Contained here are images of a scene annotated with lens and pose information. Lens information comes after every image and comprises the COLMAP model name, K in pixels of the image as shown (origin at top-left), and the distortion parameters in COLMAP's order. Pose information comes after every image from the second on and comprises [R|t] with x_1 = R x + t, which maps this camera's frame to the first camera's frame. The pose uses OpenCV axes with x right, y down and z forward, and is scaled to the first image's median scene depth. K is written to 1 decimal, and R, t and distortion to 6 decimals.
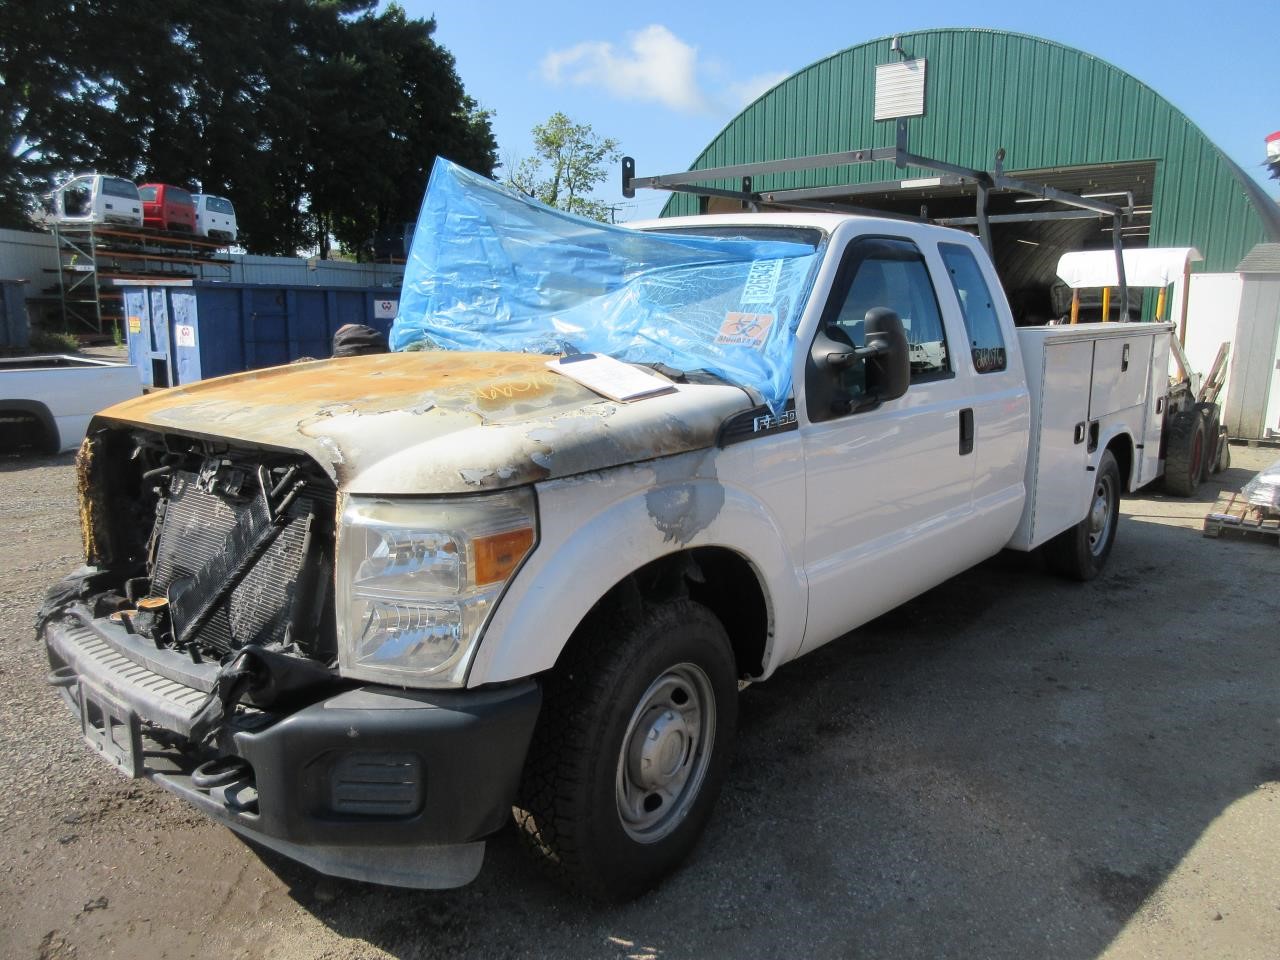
lens RADIAL K [[946.4, 0, 644.2], [0, 946.4, 480.8], [0, 0, 1]] dist [-0.002818, 0.003306]
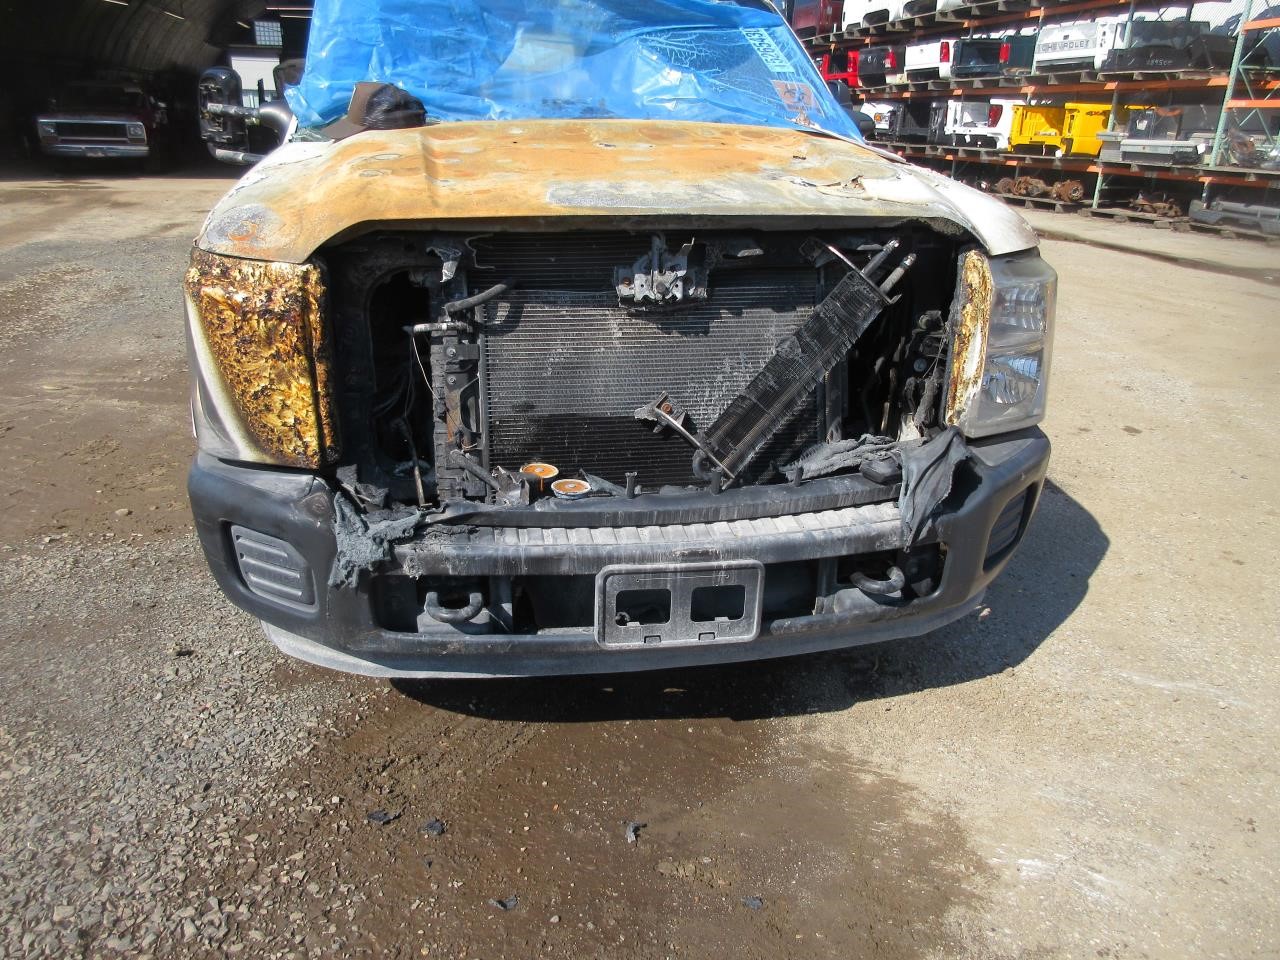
lens RADIAL K [[946.4, 0, 644.2], [0, 946.4, 480.8], [0, 0, 1]] dist [-0.002818, 0.003306]
pose [[0.642894, -0.270233, 0.716702, -1.004141], [0.116552, 0.959314, 0.257161, -0.045209], [-0.757036, -0.081795, 0.648233, 0.456351]]
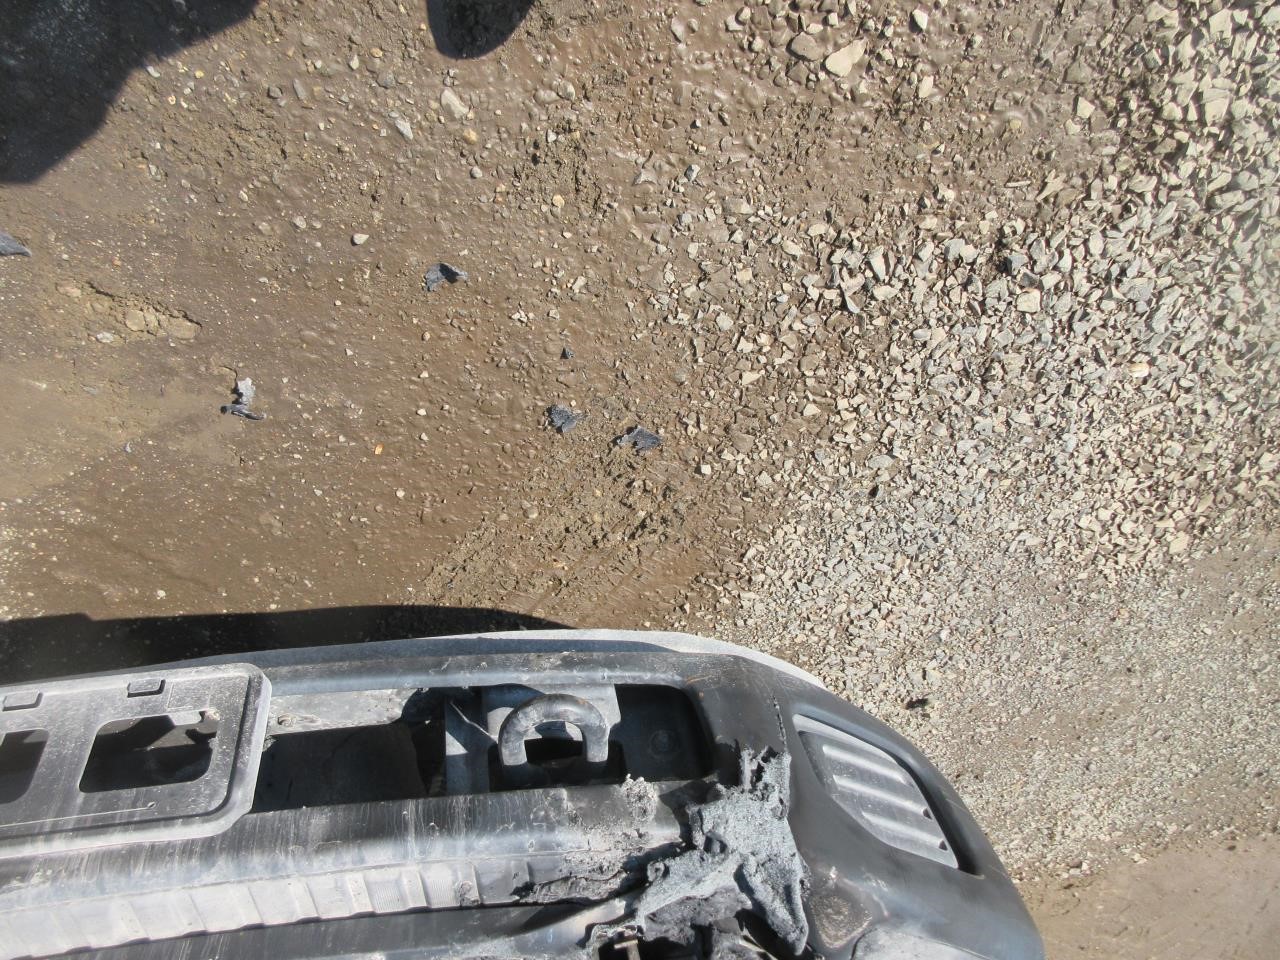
lens RADIAL K [[946.4, 0, 644.2], [0, 946.4, 480.8], [0, 0, 1]] dist [-0.002818, 0.003306]
pose [[-0.762799, 0.578964, 0.287992, -0.803549], [-0.286109, -0.701587, 0.652624, 0.029036], [0.579897, 0.415424, 0.700816, 0.736521]]
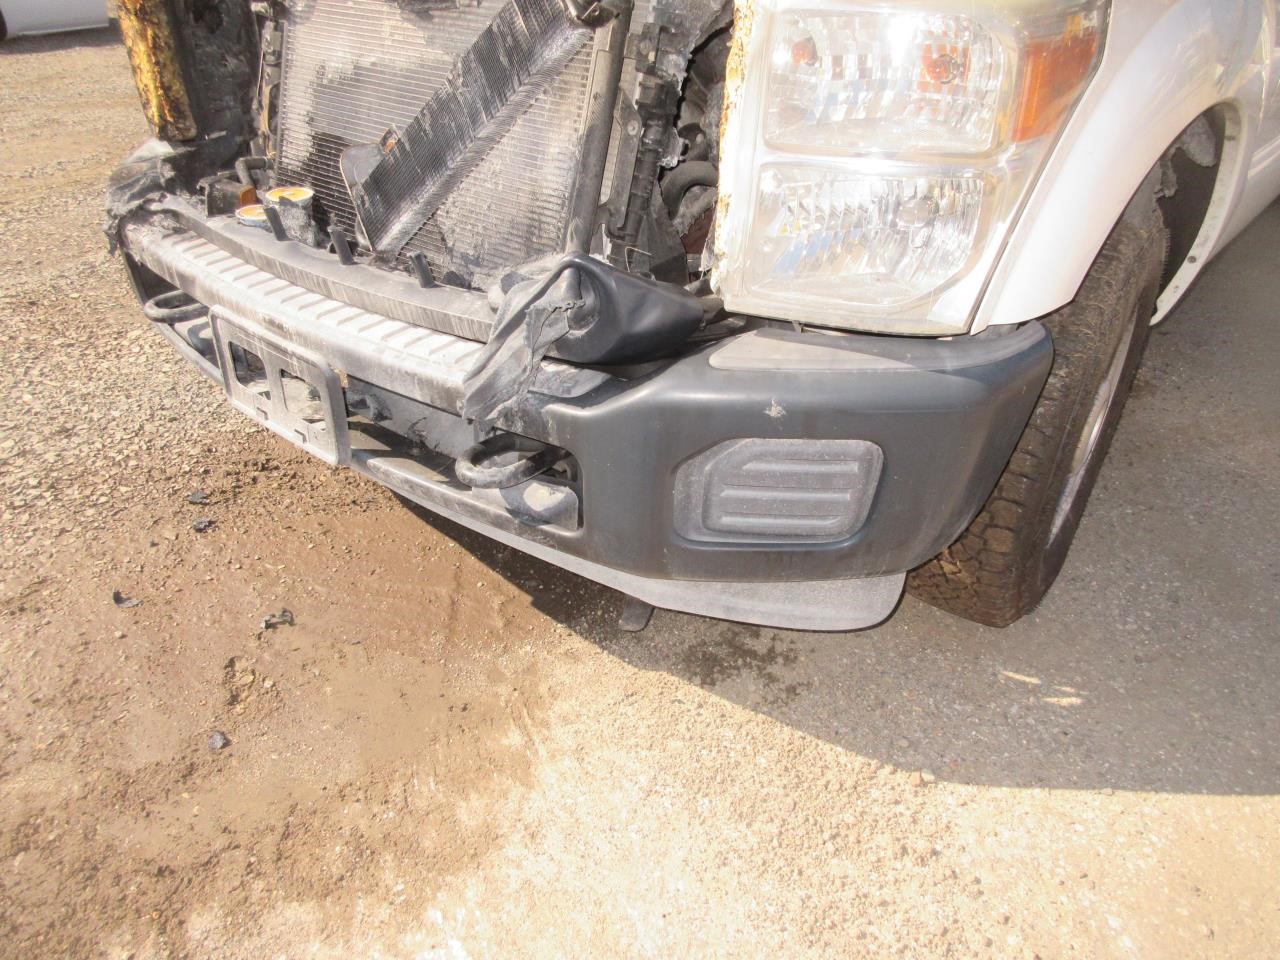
lens RADIAL K [[946.4, 0, 644.2], [0, 946.4, 480.8], [0, 0, 1]] dist [-0.002818, 0.003306]
pose [[0.999807, 0.008629, 0.017669, -0.290917], [-0.014487, 0.930836, 0.365149, 0.072409], [-0.013296, -0.365334, 0.930782, 0.332805]]
